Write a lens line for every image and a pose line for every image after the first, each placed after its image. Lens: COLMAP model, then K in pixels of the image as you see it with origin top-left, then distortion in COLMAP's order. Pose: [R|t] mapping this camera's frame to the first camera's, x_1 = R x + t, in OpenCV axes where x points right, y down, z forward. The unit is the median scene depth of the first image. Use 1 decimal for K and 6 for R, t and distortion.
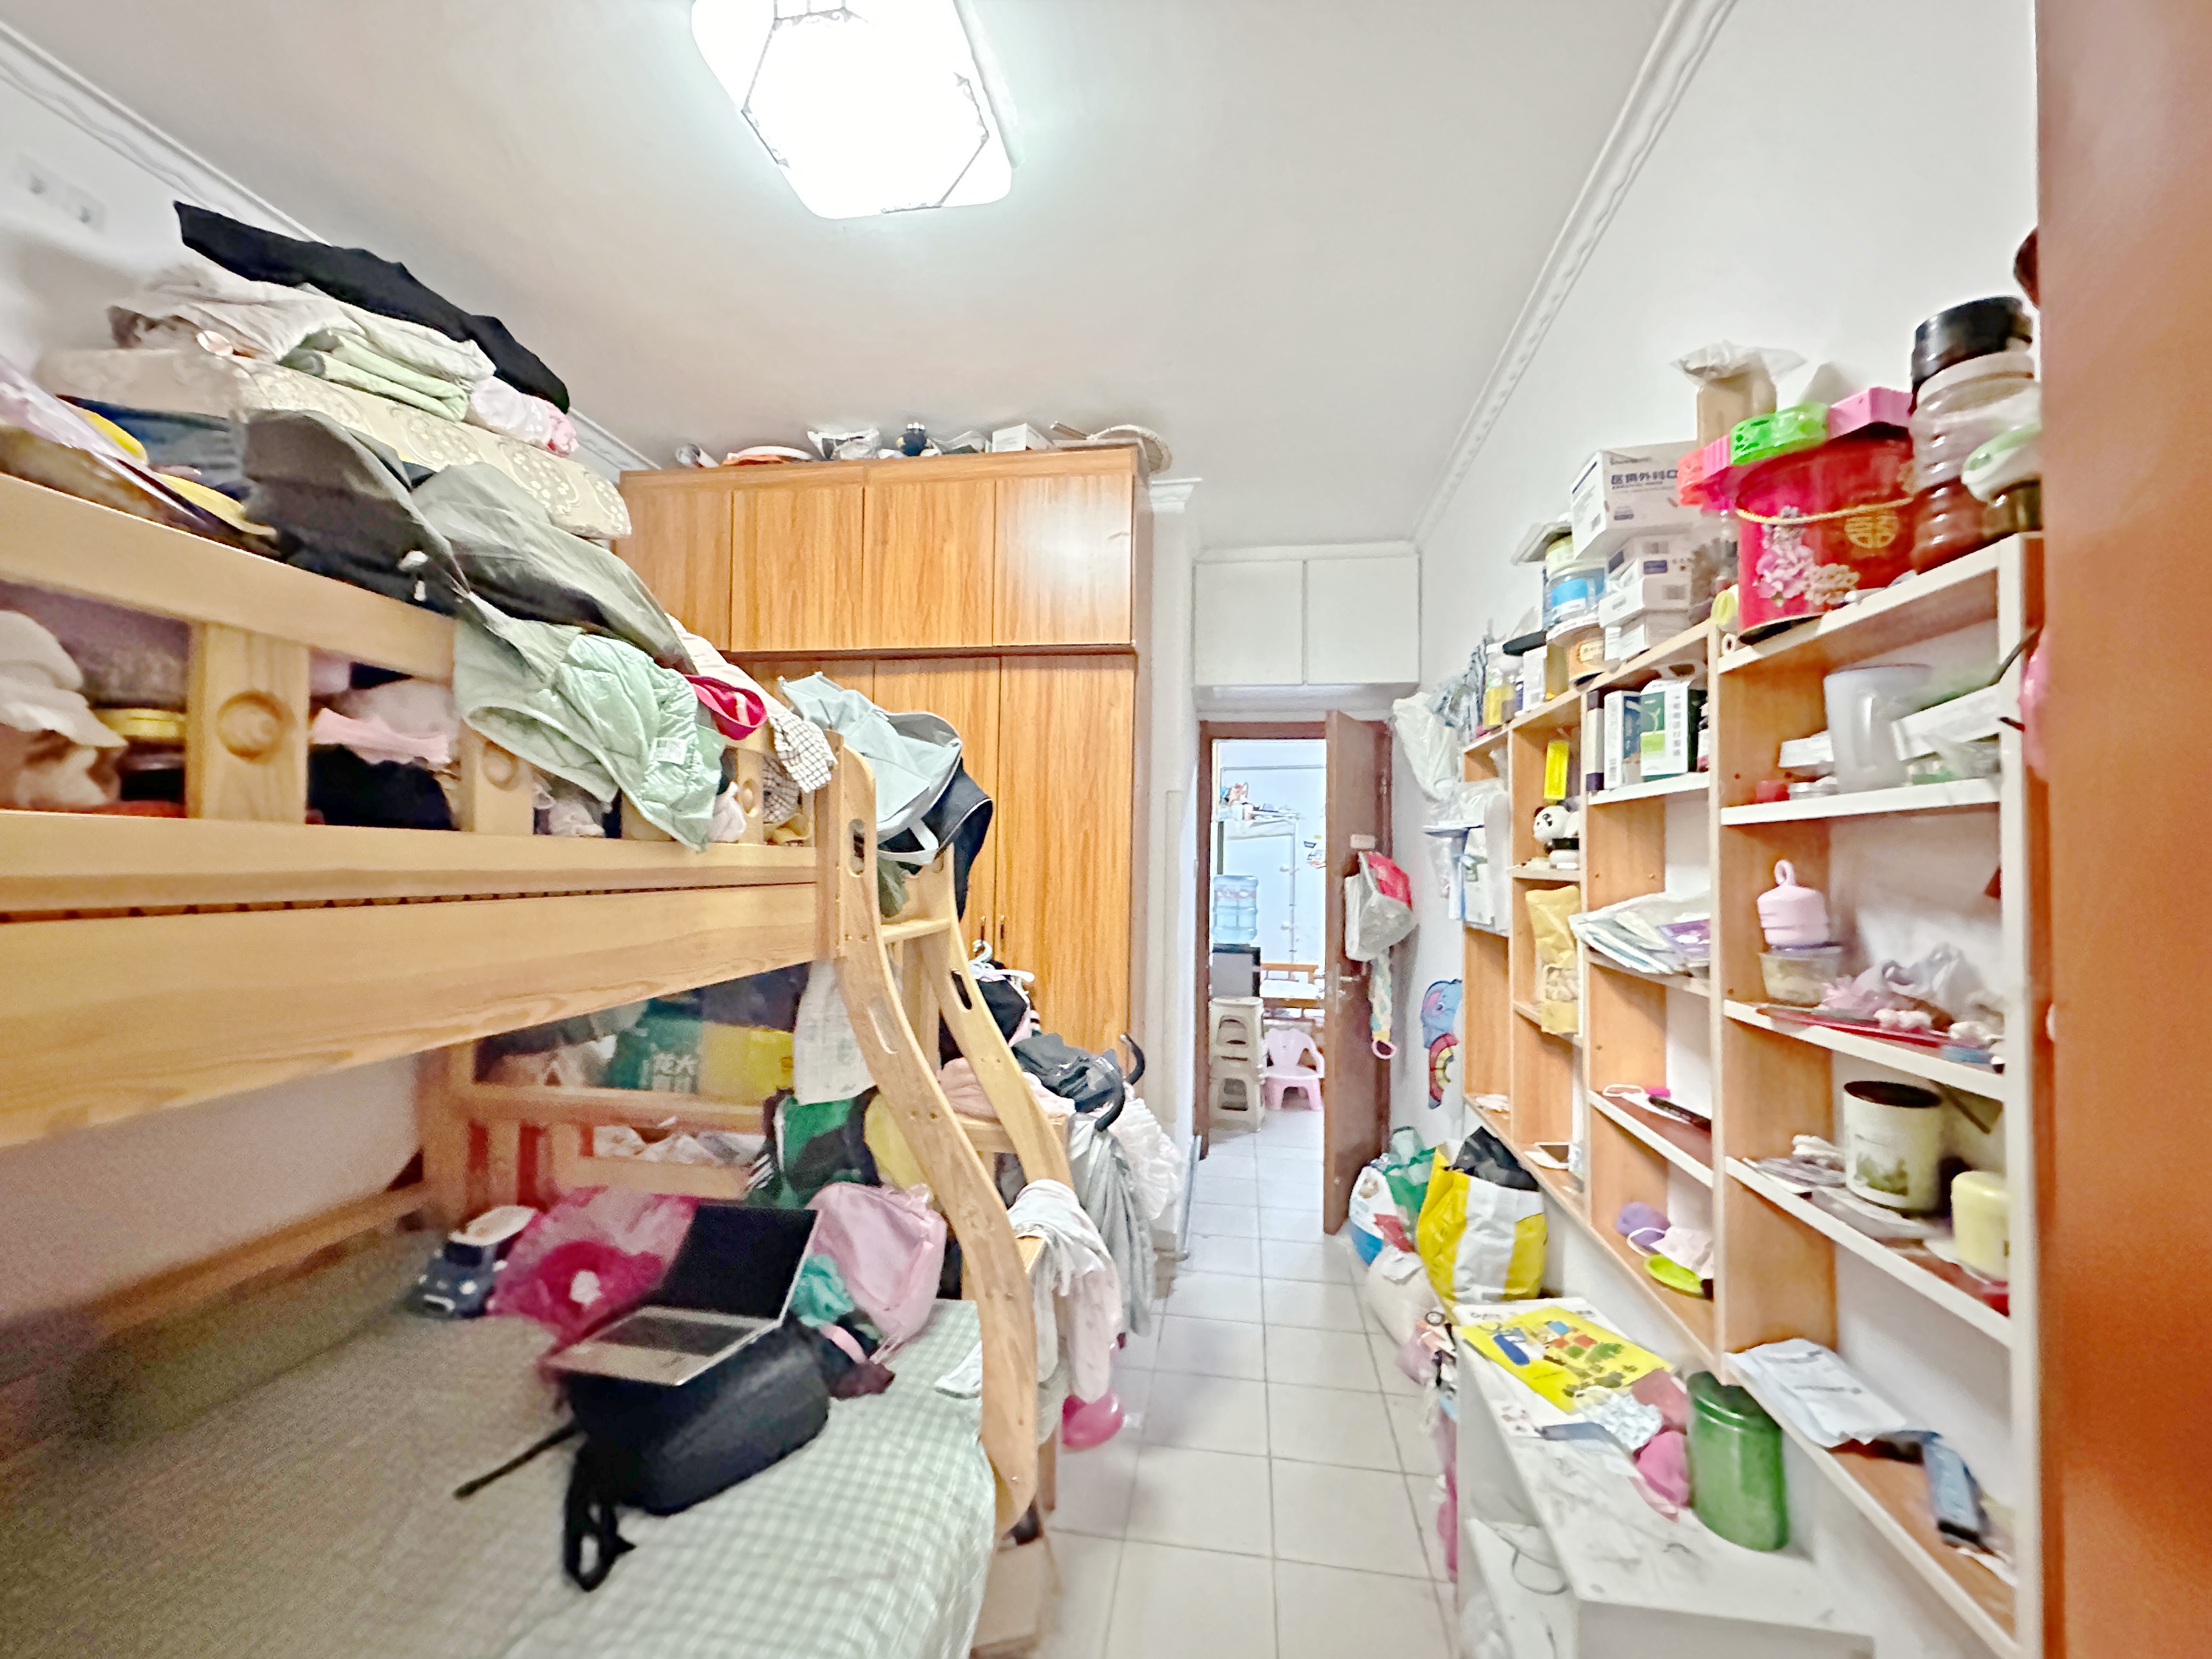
lens RADIAL K [[882.4, 0, 1104.0], [0, 882.4, 832.1], [0, 0, 1]] dist [-0.001405, -0.000077]
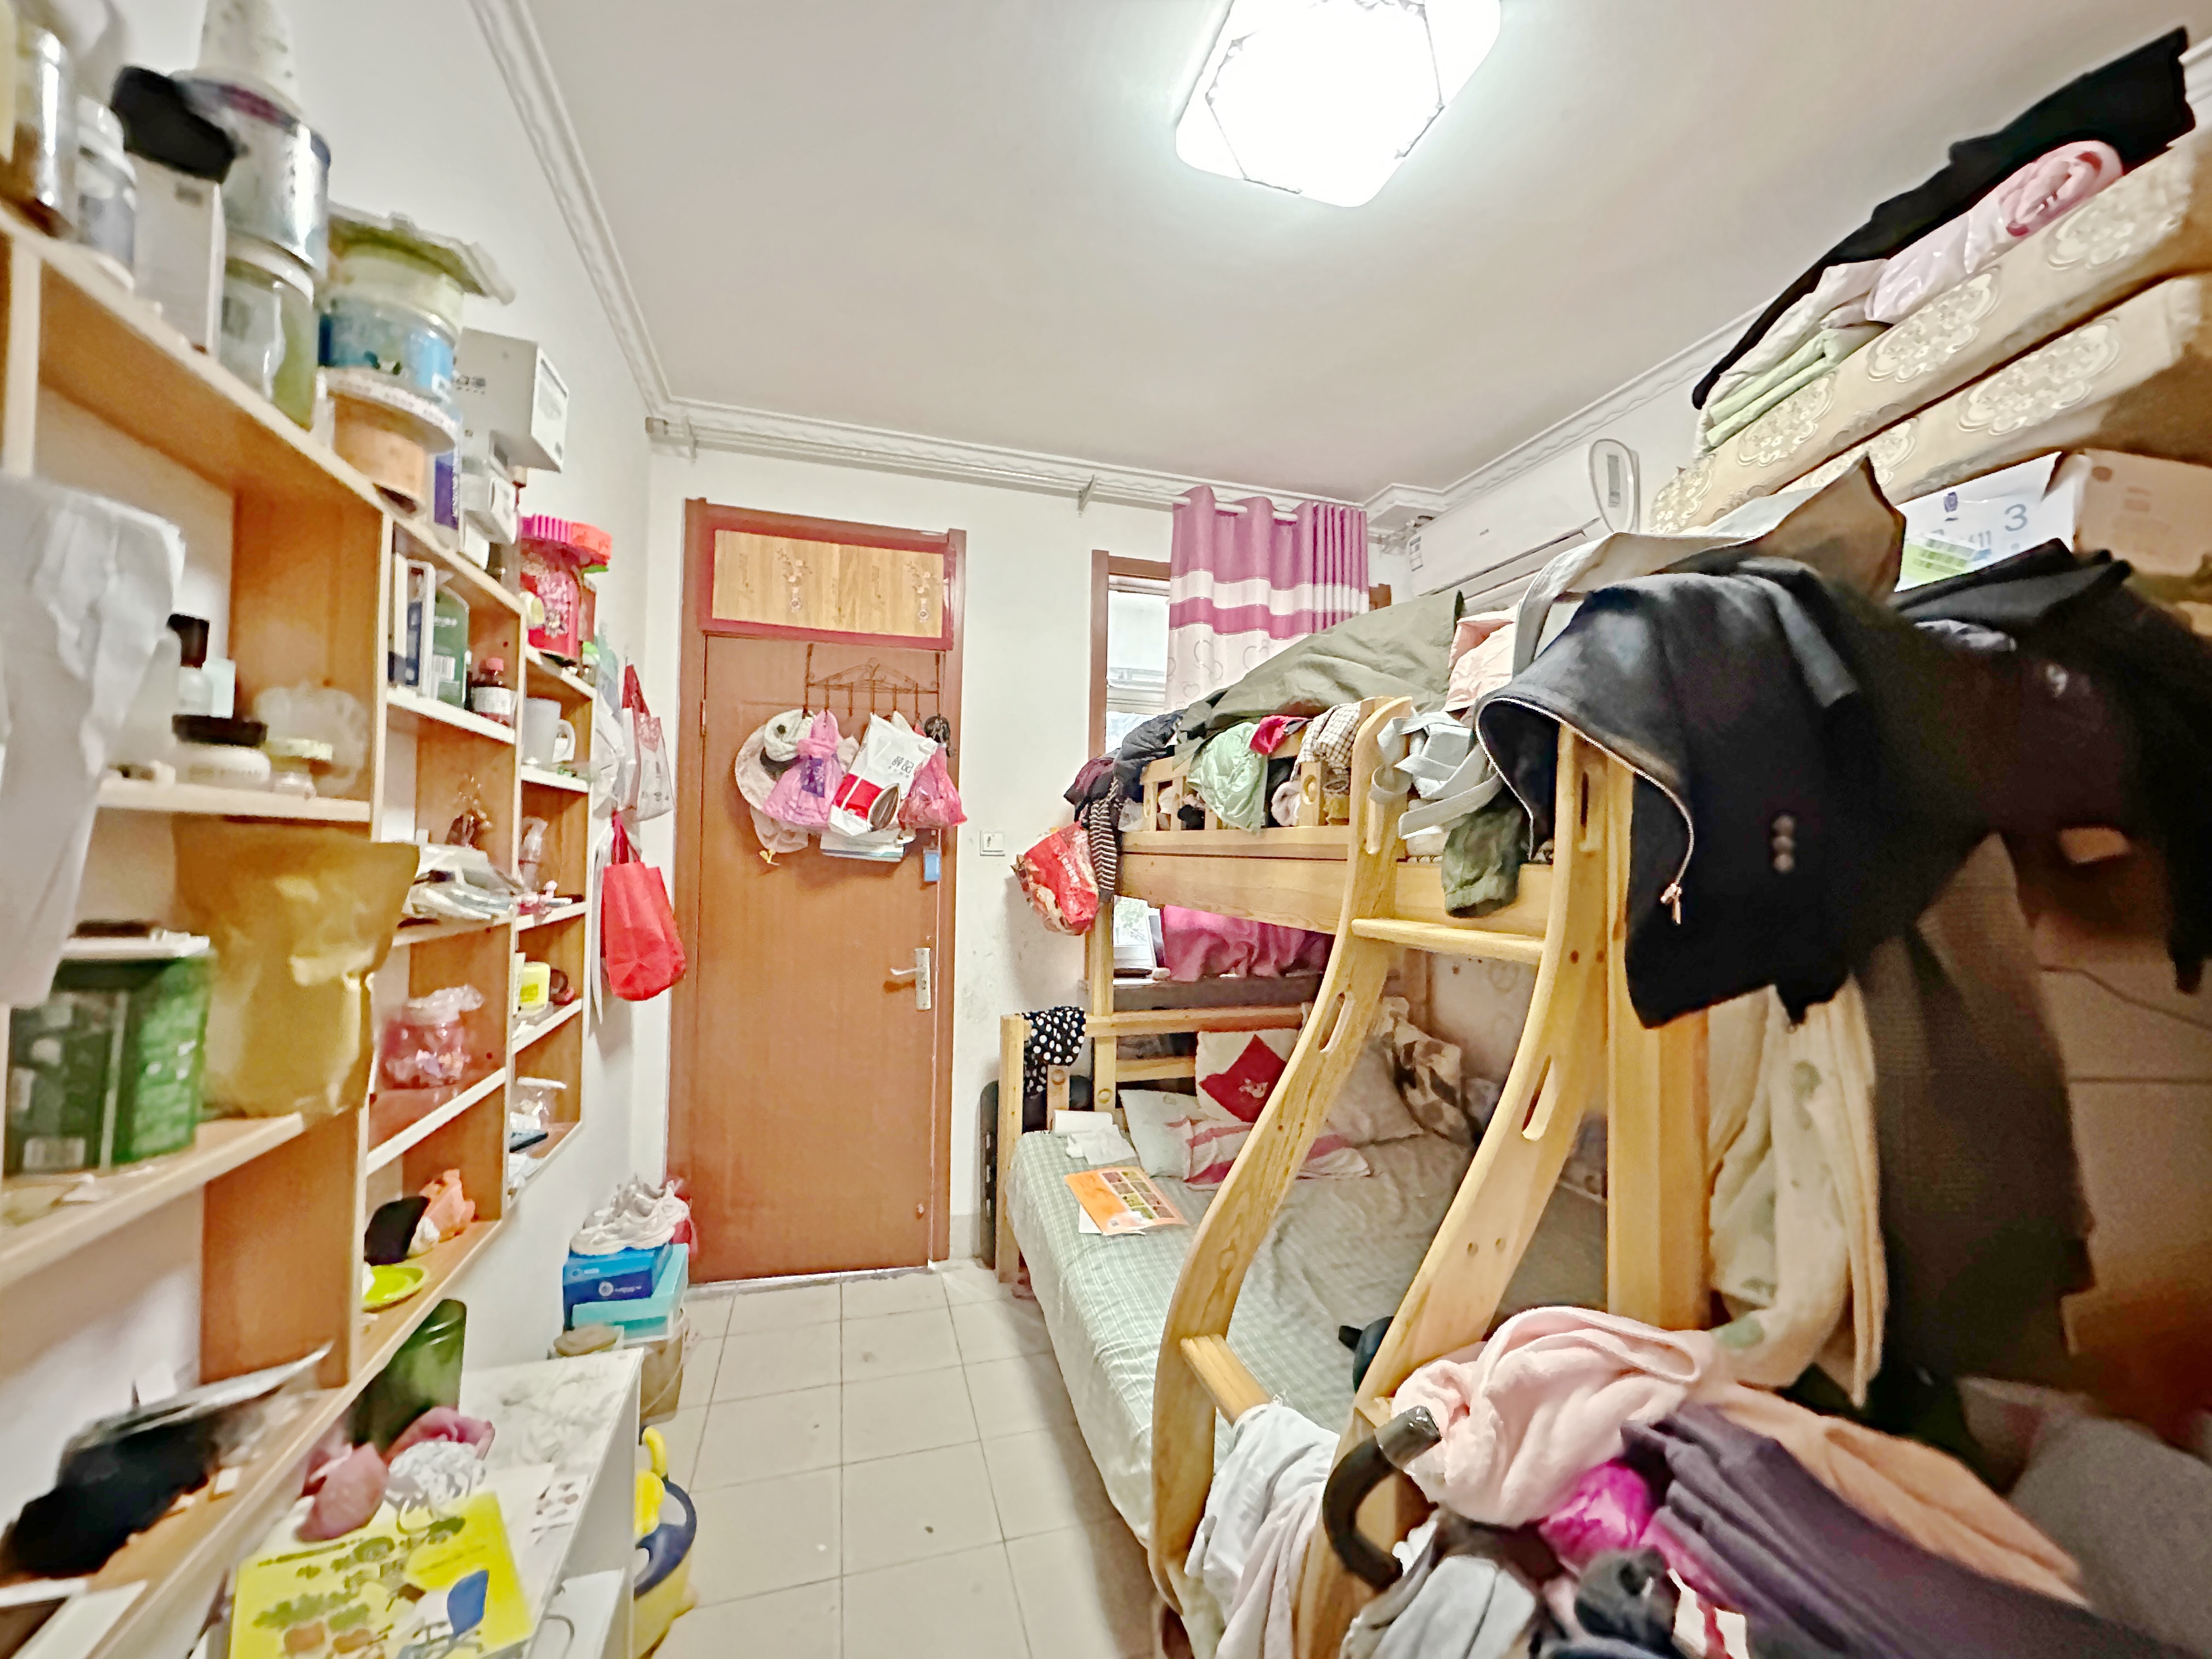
lens RADIAL K [[882.4, 0, 1104.0], [0, 882.4, 832.1], [0, 0, 1]] dist [-0.001405, -0.000077]
pose [[-0.901591, -0.039102, -0.430819, 0.370700], [-0.013680, 0.997985, -0.061952, 0.096468], [0.432373, -0.049962, -0.900310, 1.874588]]
